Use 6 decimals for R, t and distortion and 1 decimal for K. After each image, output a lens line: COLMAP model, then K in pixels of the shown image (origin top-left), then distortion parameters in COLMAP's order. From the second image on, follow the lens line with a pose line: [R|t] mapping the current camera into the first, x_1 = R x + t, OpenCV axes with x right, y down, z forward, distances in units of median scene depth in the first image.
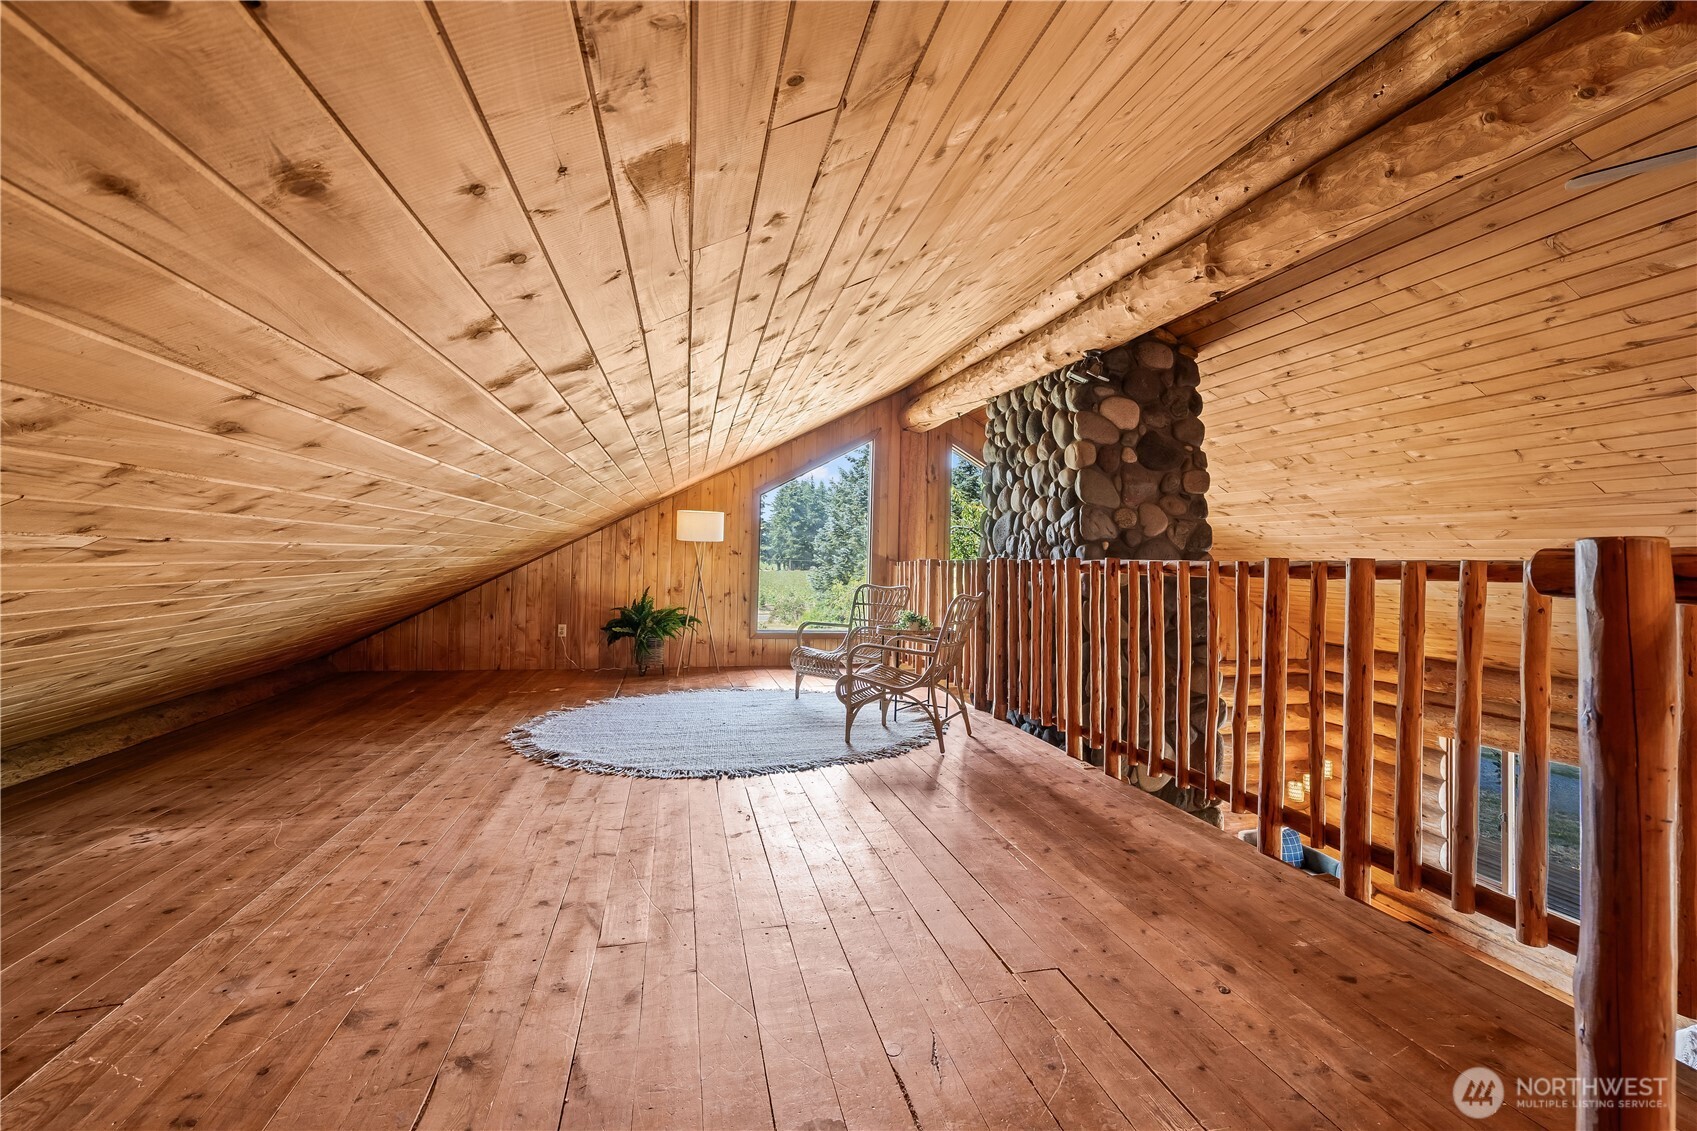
lens RADIAL K [[775.7, 0, 856.6], [0, 775.7, 565.9], [0, 0, 1]] dist [-0.004141, -0.000265]
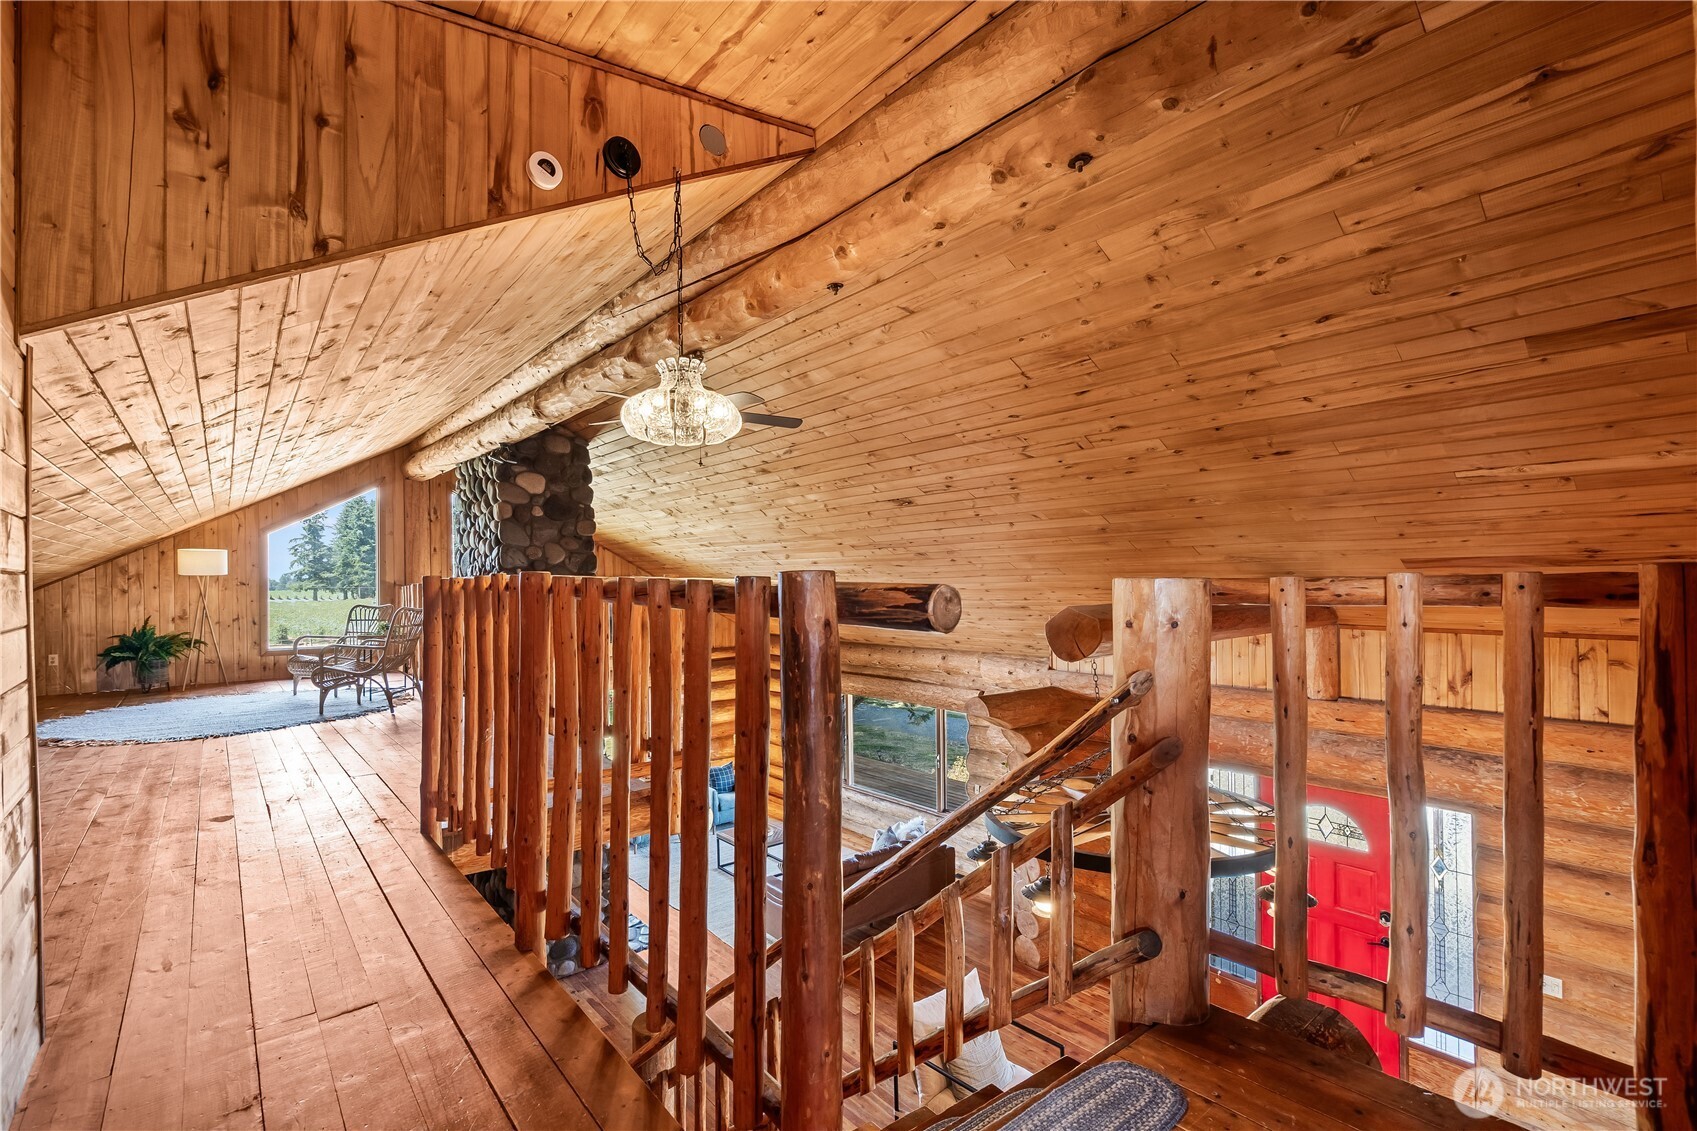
lens RADIAL K [[821.0, 0, 833.2], [0, 821.0, 588.7], [0, 0, 1]] dist [0.000519, 0.001052]
pose [[0.914497, -0.037781, 0.402825, 0.174105], [0.035681, 0.999282, 0.012719, 0.007109], [-0.403017, 0.002742, 0.915188, -0.538015]]
